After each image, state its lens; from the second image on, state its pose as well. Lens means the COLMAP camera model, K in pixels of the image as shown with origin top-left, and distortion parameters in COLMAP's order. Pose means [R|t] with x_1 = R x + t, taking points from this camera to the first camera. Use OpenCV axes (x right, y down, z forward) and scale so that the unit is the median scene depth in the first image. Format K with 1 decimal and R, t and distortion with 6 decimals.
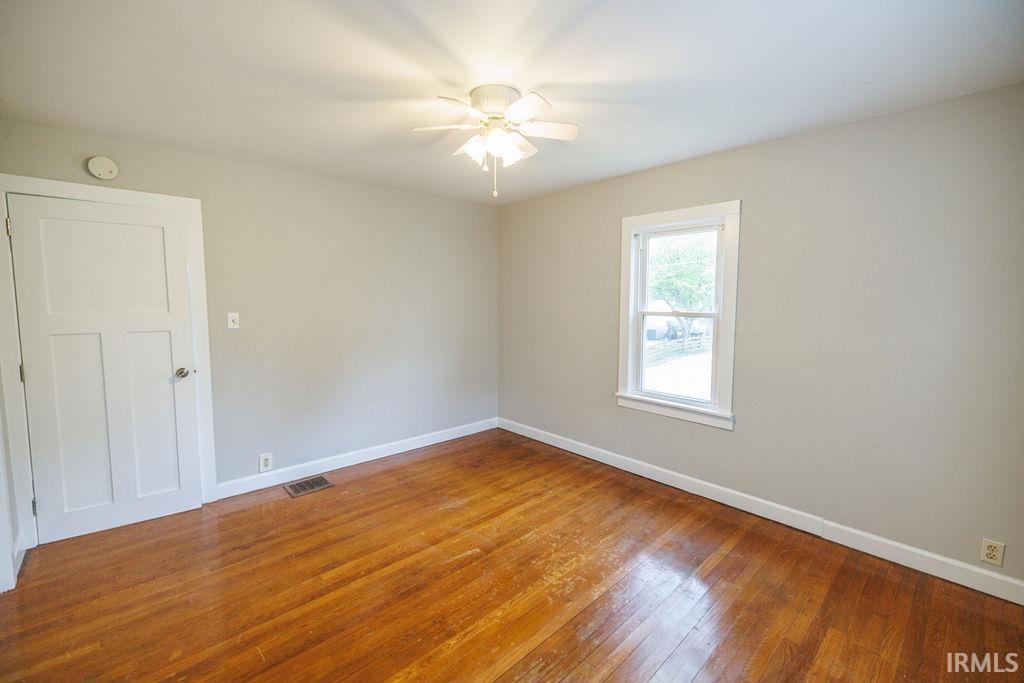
lens RADIAL K [[425.8, 0, 514.1], [0, 425.8, 335.3], [0, 0, 1]] dist [-0.001477, -0.000078]
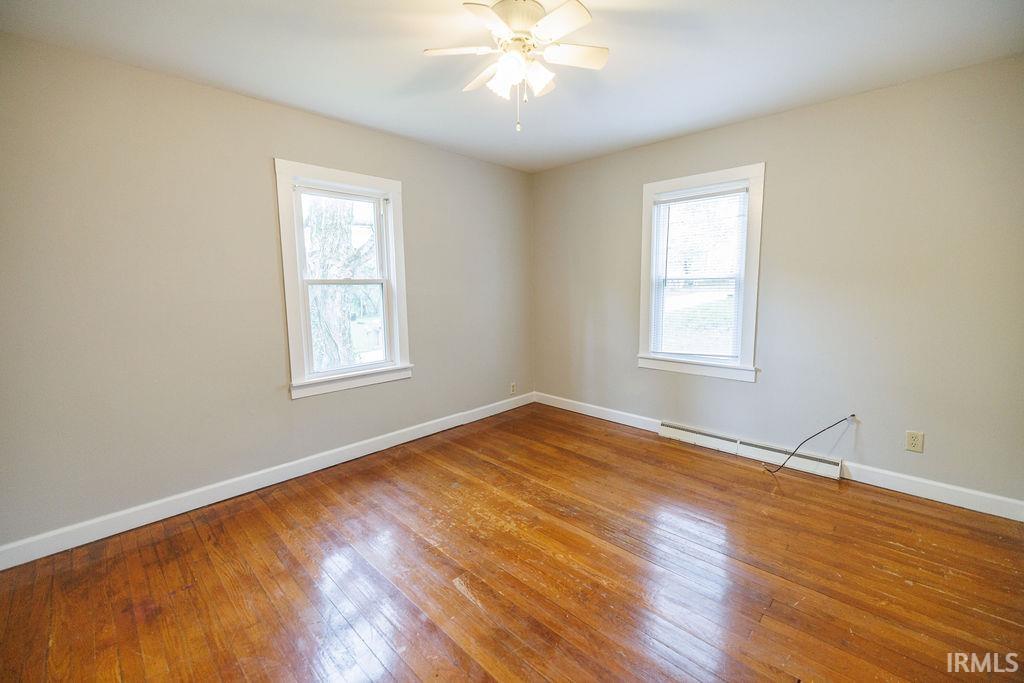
lens RADIAL K [[425.8, 0, 510.8], [0, 425.8, 352.0], [0, 0, 1]] dist [-0.001477, -0.000078]
pose [[-0.051899, -0.156996, 0.986235, -0.646185], [0.106695, 0.981041, 0.161784, -0.008307], [-0.992936, 0.113623, -0.034164, 0.731839]]
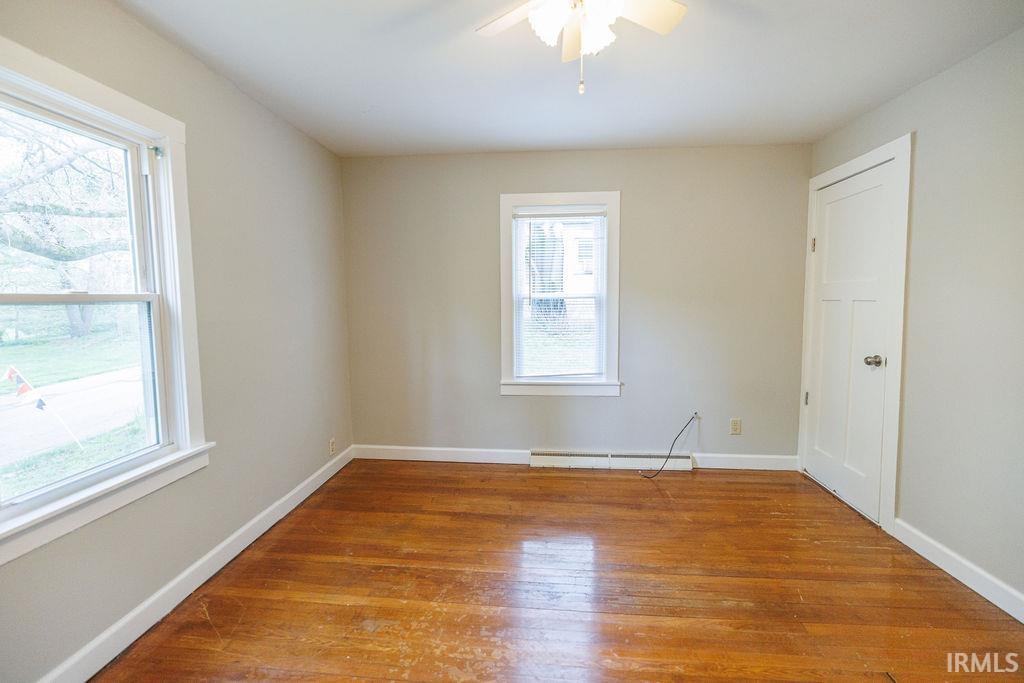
lens RADIAL K [[448.7, 0, 512.4], [0, 448.7, 343.7], [0, 0, 1]] dist [-0.002775, 0.000149]
pose [[-0.678298, -0.071704, 0.731279, -0.317600], [0.074902, 0.983296, 0.165890, -0.047501], [-0.730959, 0.167297, -0.661597, 1.049757]]
